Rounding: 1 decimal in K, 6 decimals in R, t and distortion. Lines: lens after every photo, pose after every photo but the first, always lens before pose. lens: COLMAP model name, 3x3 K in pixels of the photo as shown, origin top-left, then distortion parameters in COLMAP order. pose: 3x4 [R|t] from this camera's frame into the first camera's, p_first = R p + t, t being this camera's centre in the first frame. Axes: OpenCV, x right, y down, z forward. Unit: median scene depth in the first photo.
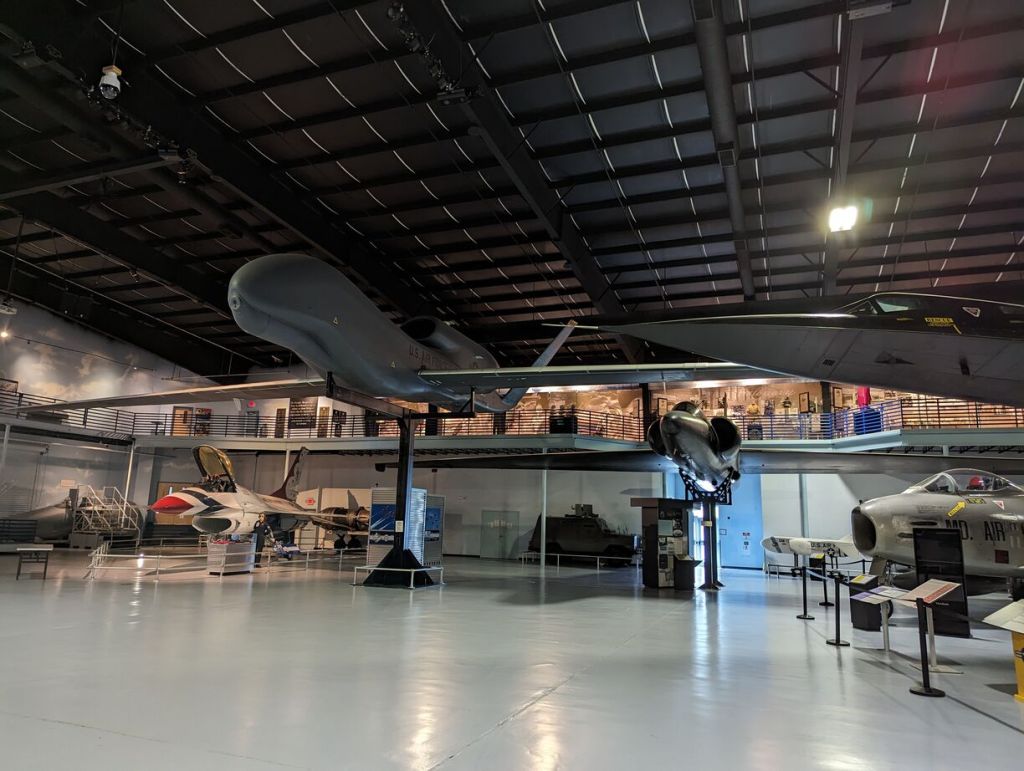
lens RADIAL K [[722.4, 0, 512.0], [0, 722.4, 385.5], [0, 0, 1]] dist [-0.000650, -0.001366]
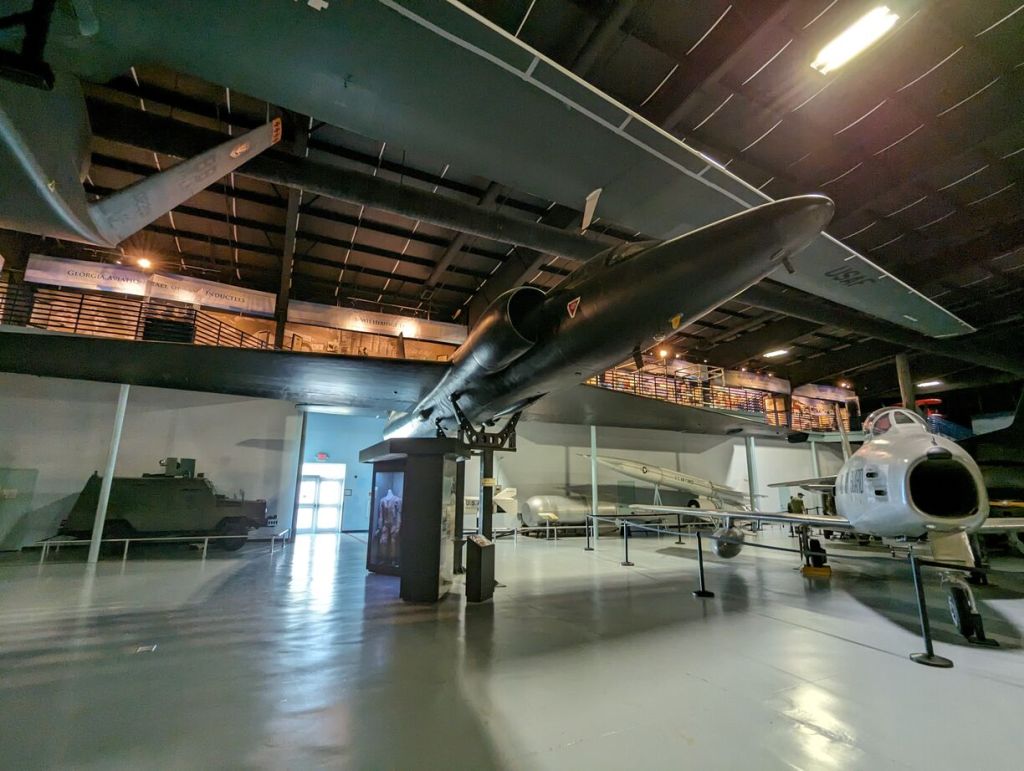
lens RADIAL K [[482.5, 0, 516.0], [0, 482.5, 378.9], [0, 0, 1]] dist [-0.002723, -0.000739]
pose [[0.672677, 0.134851, 0.727544, -0.027906], [-0.117280, 0.990255, -0.075110, 0.089720], [-0.730583, -0.034802, 0.681937, 0.474274]]
